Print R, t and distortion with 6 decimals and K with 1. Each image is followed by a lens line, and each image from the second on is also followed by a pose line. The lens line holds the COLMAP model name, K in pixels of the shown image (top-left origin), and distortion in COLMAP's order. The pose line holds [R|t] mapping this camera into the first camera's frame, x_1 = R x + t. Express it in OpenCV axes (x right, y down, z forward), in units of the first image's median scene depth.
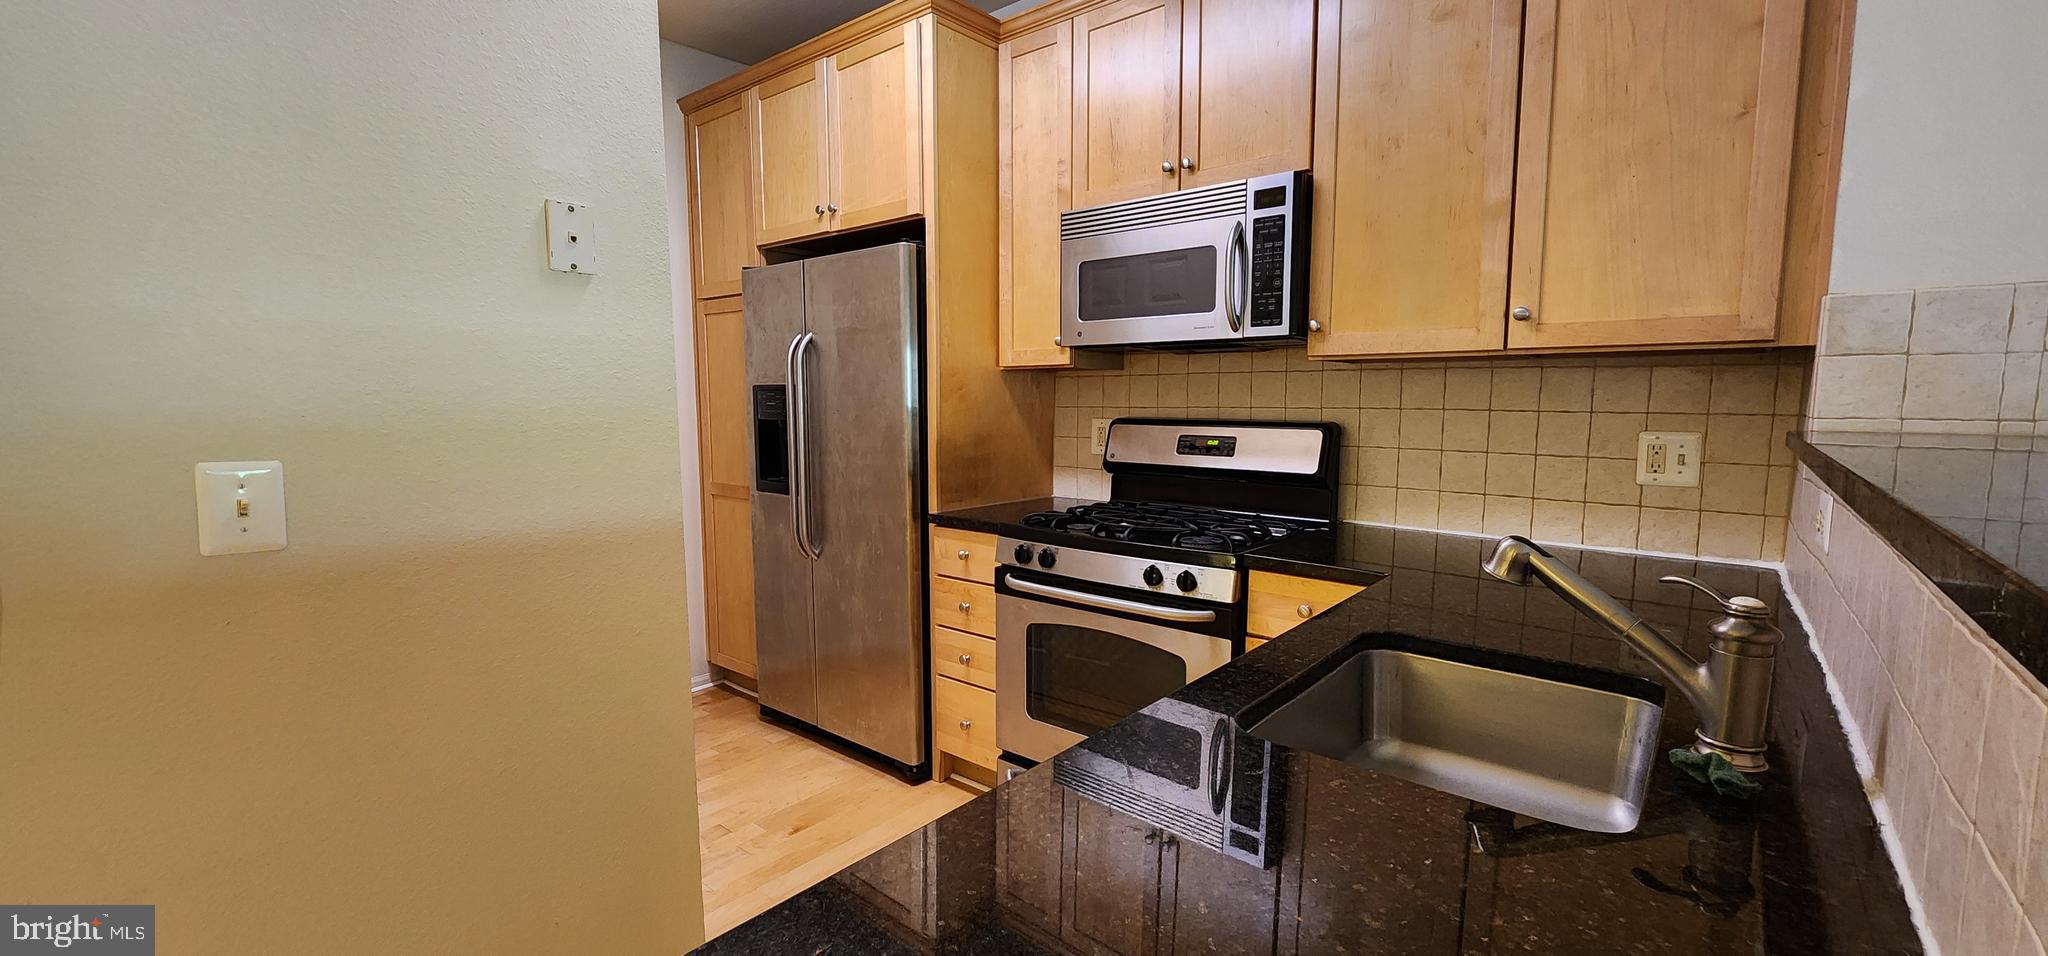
lens RADIAL K [[843.0, 0, 1022.5], [0, 843.0, 482.9], [0, 0, 1]] dist [-0.000327, -0.000115]
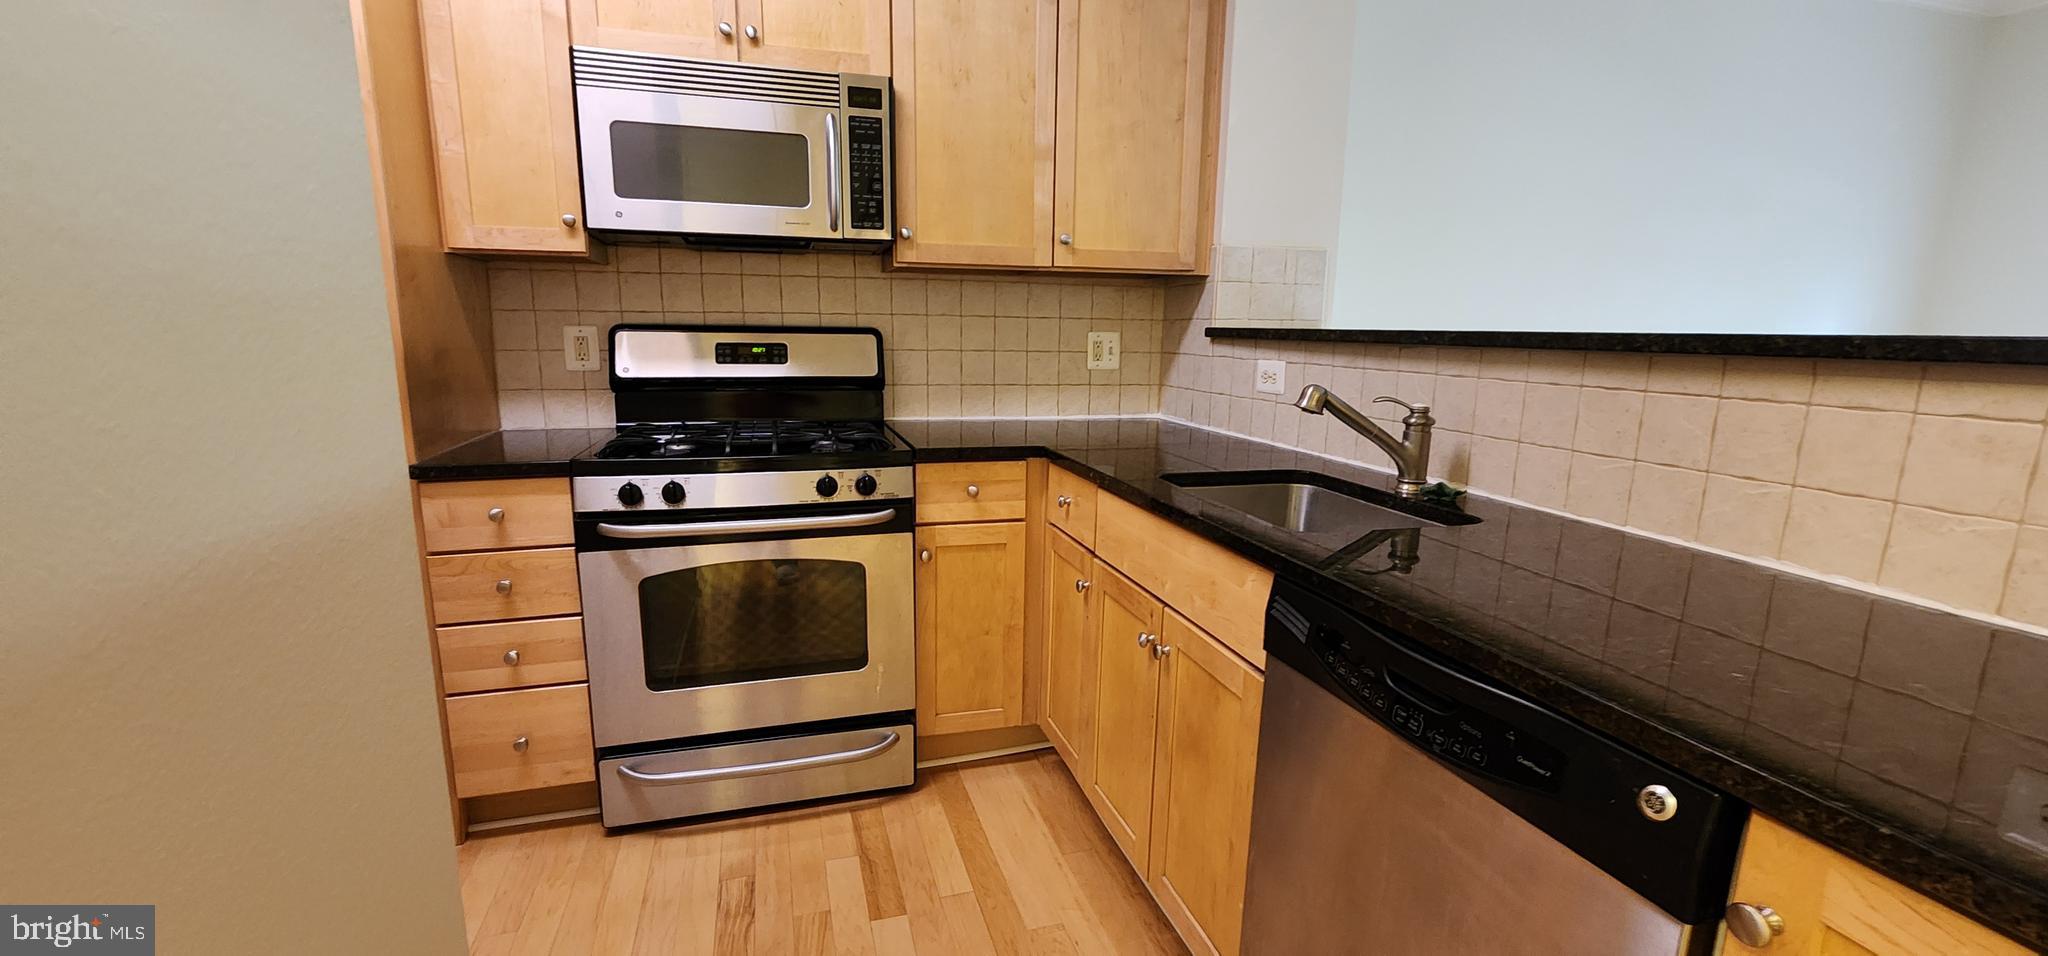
lens RADIAL K [[843.0, 0, 1019.7], [0, 843.0, 483.7], [0, 0, 1]] dist [-0.000327, -0.000115]
pose [[0.543142, -0.147683, 0.826551, -0.463907], [0.074079, 0.989000, 0.128030, 0.001270], [-0.836366, -0.008308, 0.548108, 0.269070]]
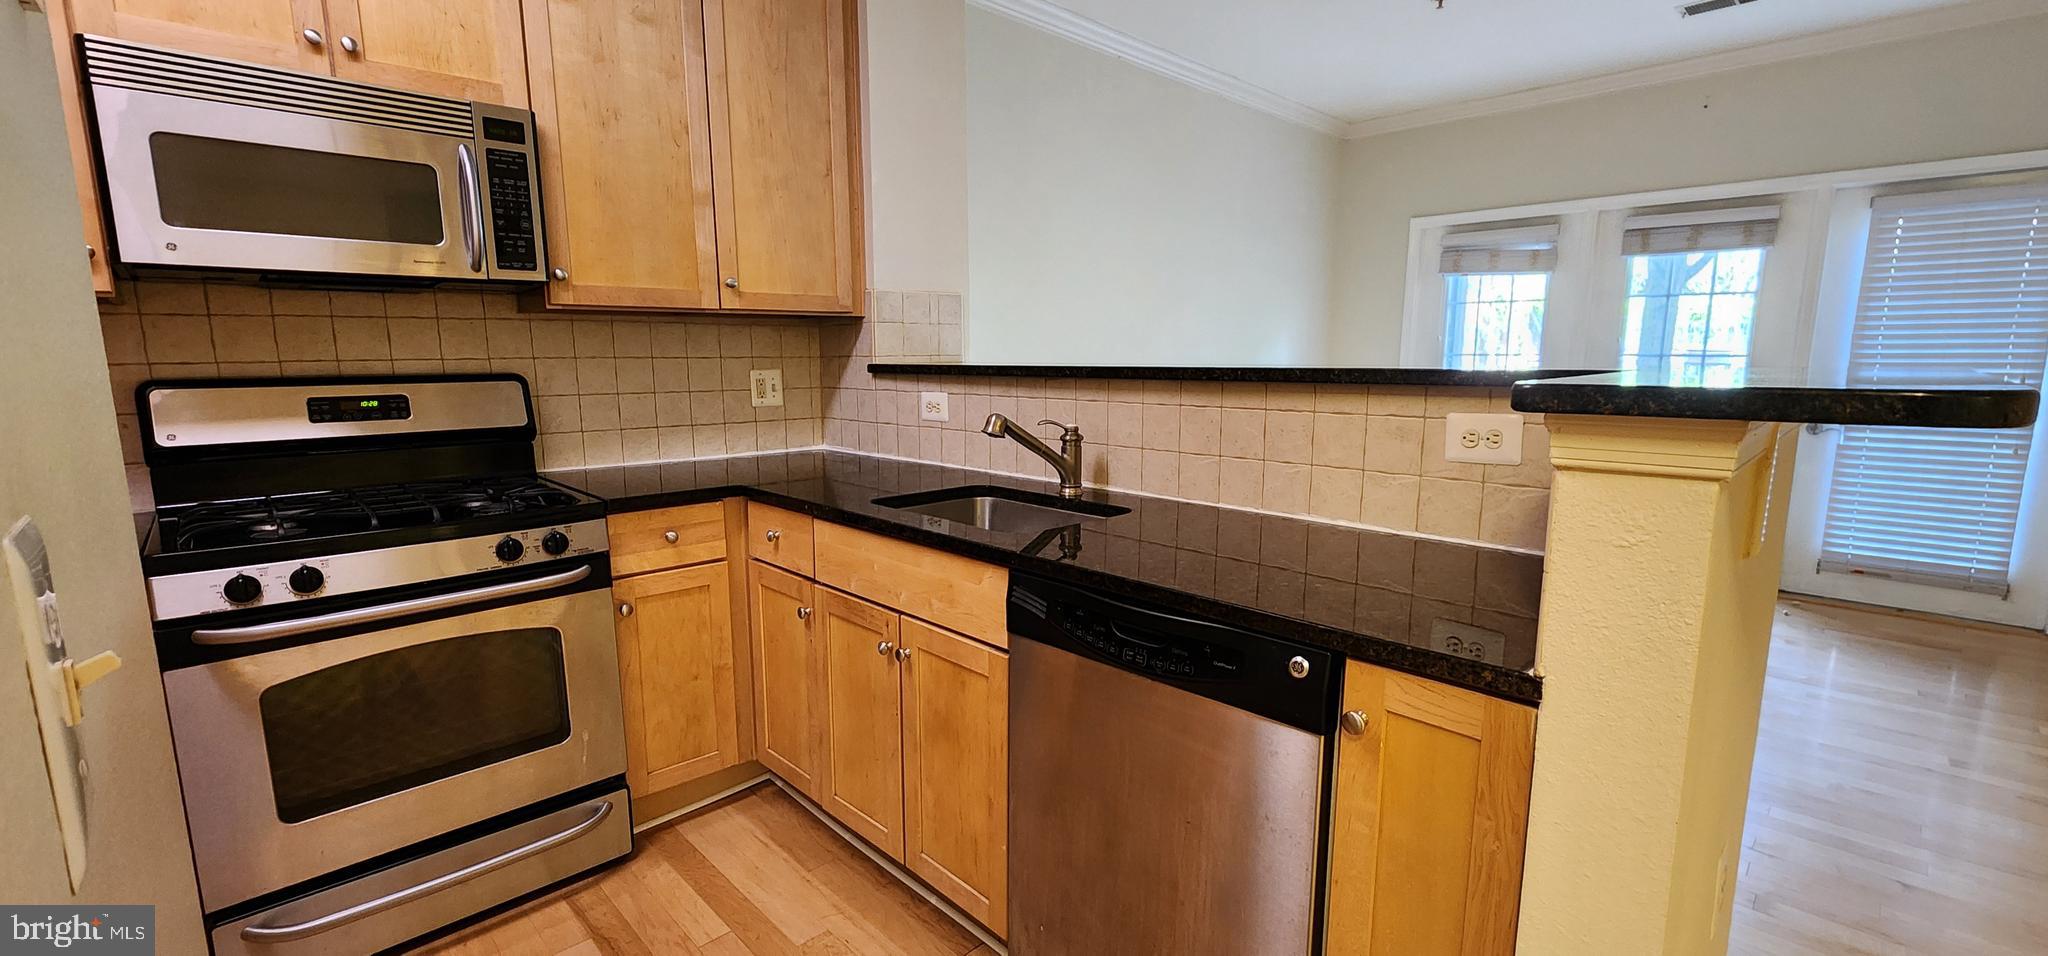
lens RADIAL K [[843.0, 0, 1025.0], [0, 843.0, 483.8], [0, 0, 1]] dist [-0.000327, -0.000115]
pose [[0.092427, -0.154227, 0.983703, -0.583348], [0.110237, 0.983444, 0.143828, -0.021658], [-0.989598, 0.095147, 0.107899, 0.335441]]
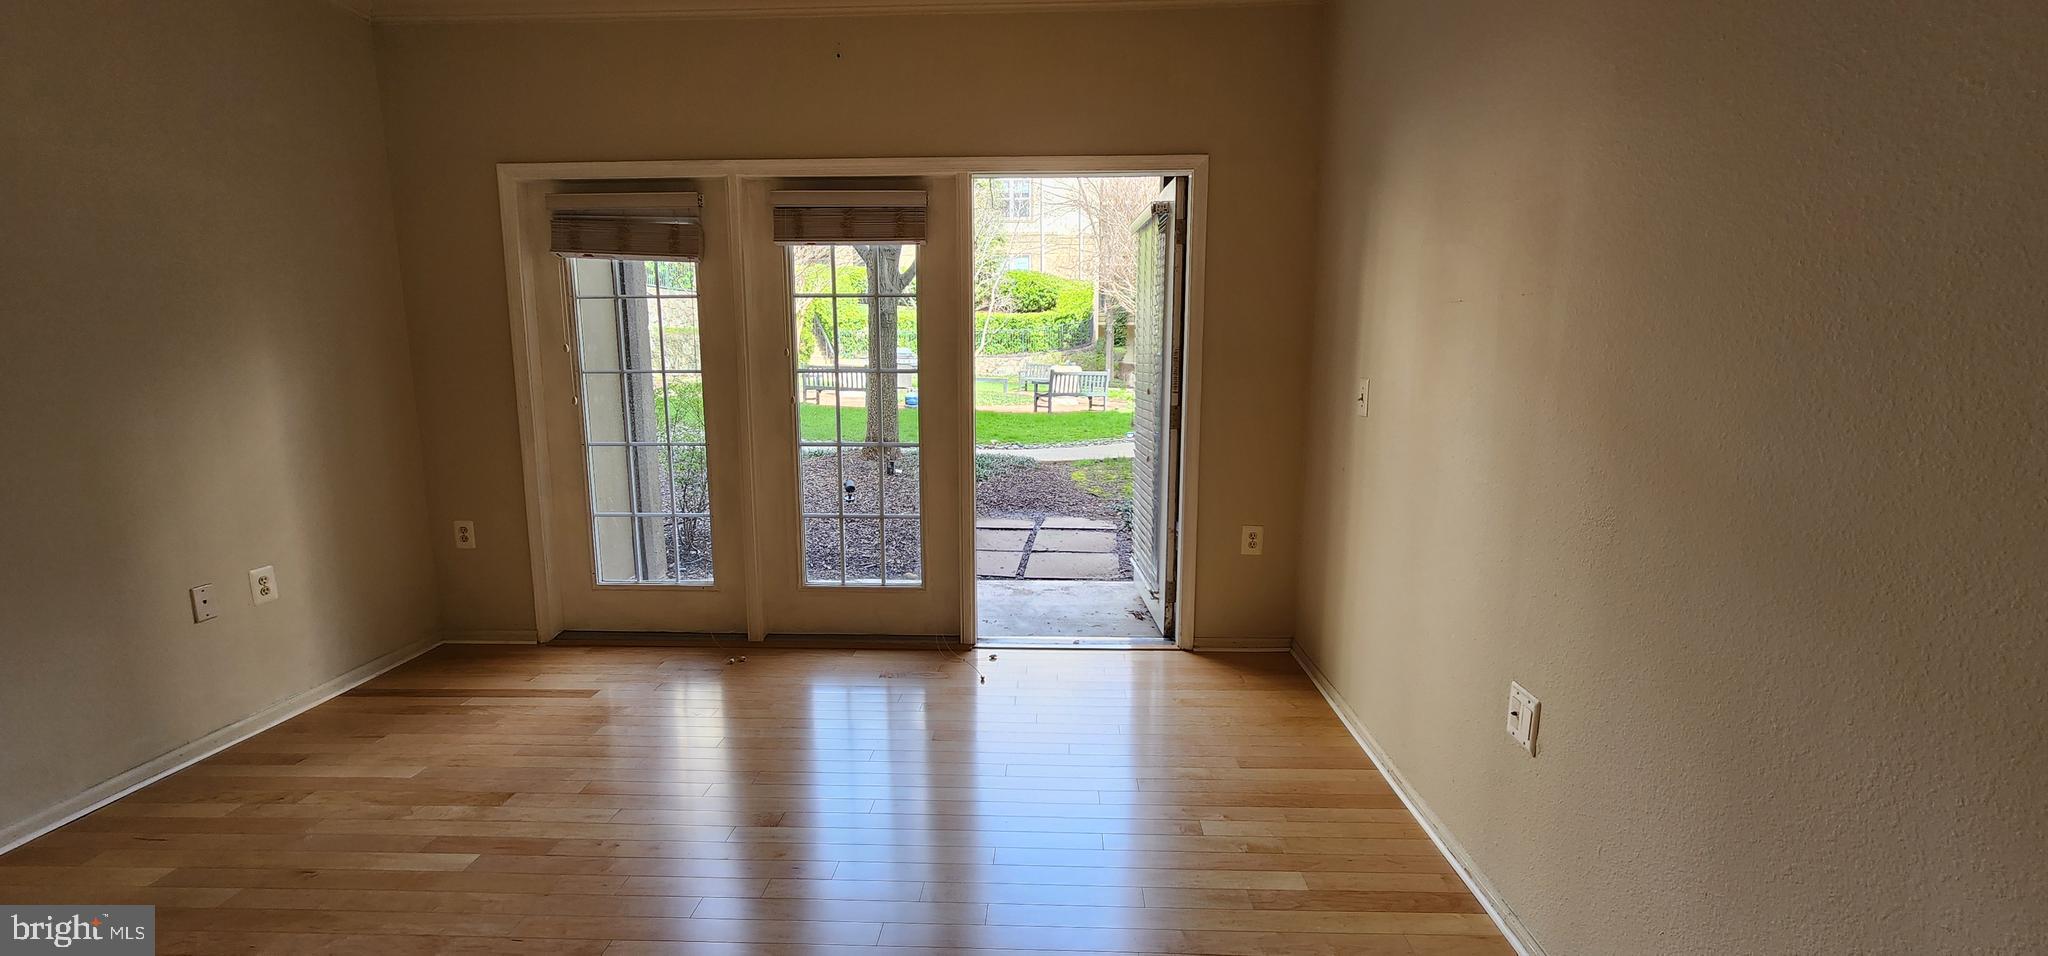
lens RADIAL K [[843.0, 0, 1032.0], [0, 843.0, 481.5], [0, 0, 1]] dist [-0.000327, -0.000115]
pose [[-0.618085, -0.118312, 0.777157, 0.074415], [0.089858, 0.971497, 0.219363, 0.019747], [-0.780959, 0.205418, -0.589836, -0.274245]]
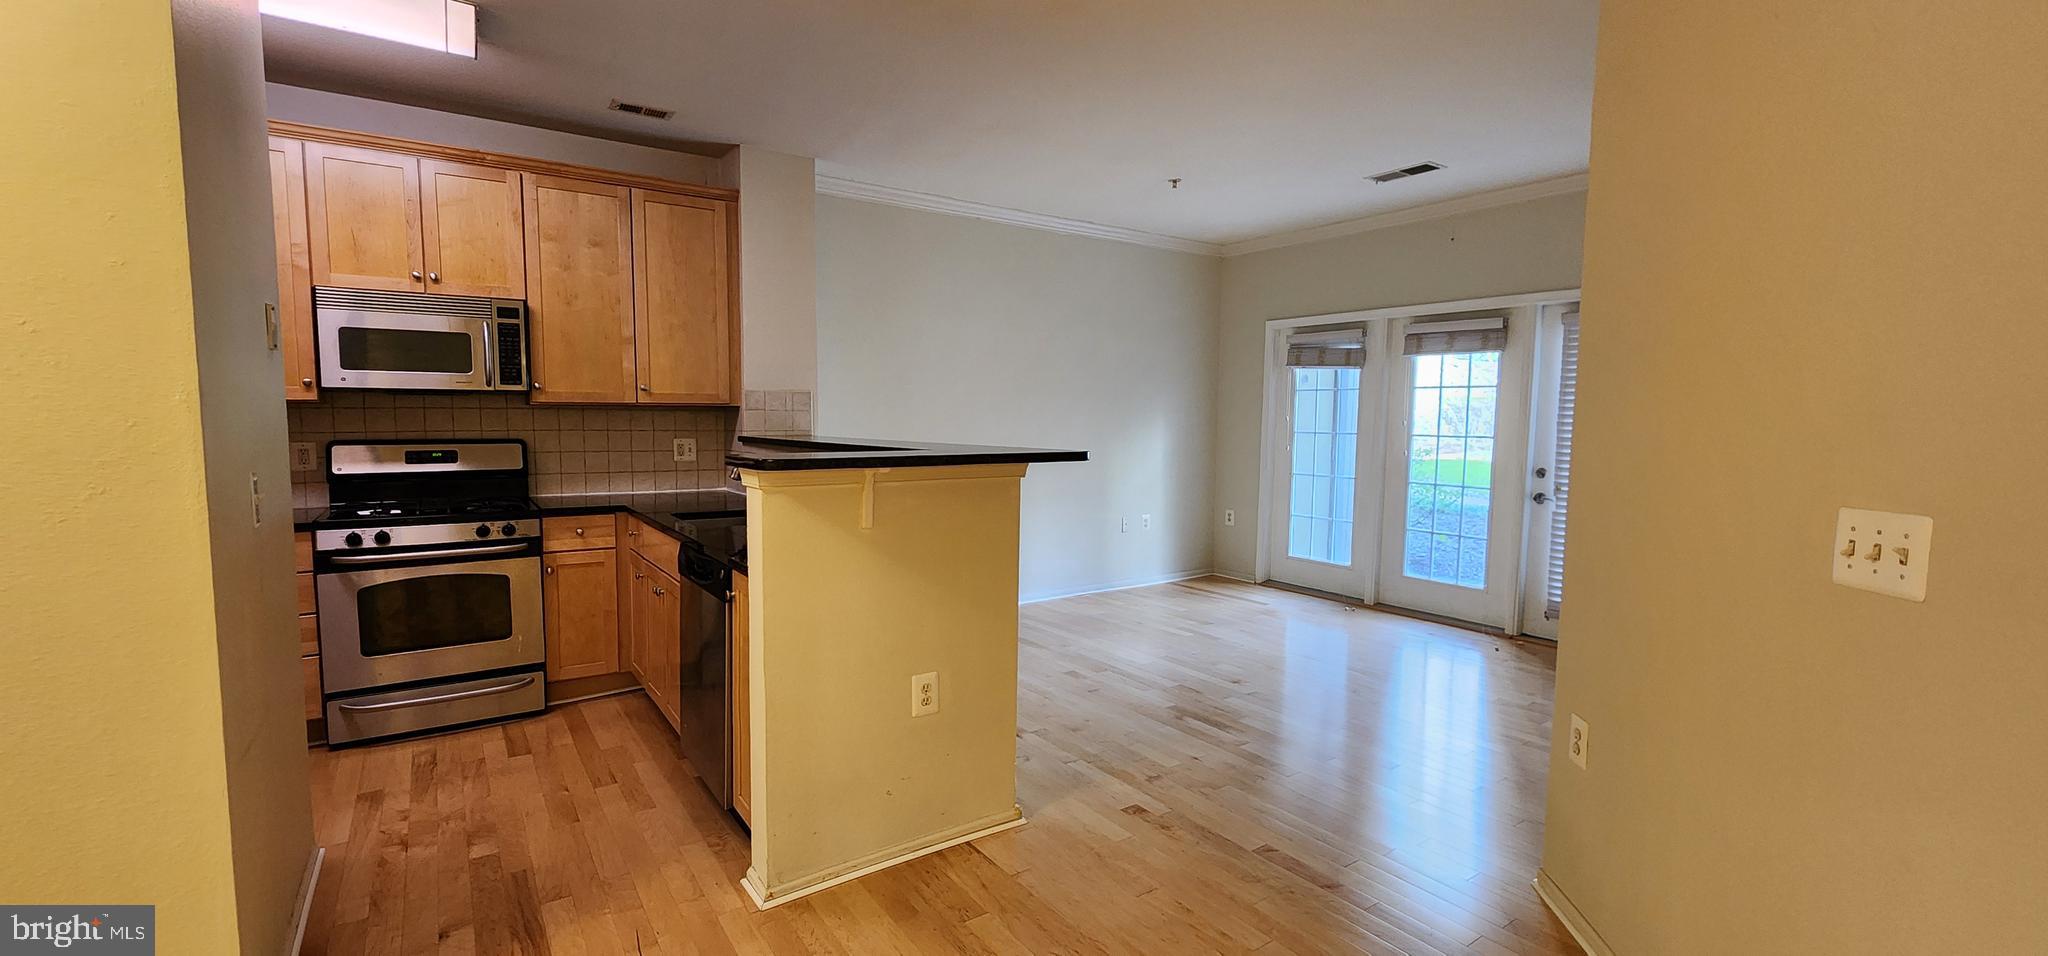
lens RADIAL K [[843.0, 0, 1024.2], [0, 843.0, 481.8], [0, 0, 1]] dist [-0.000327, -0.000115]
pose [[0.253088, -0.073716, 0.964631, -1.077019], [0.095424, 0.994133, 0.050934, 0.026385], [-0.962726, 0.079158, 0.258638, -0.438698]]
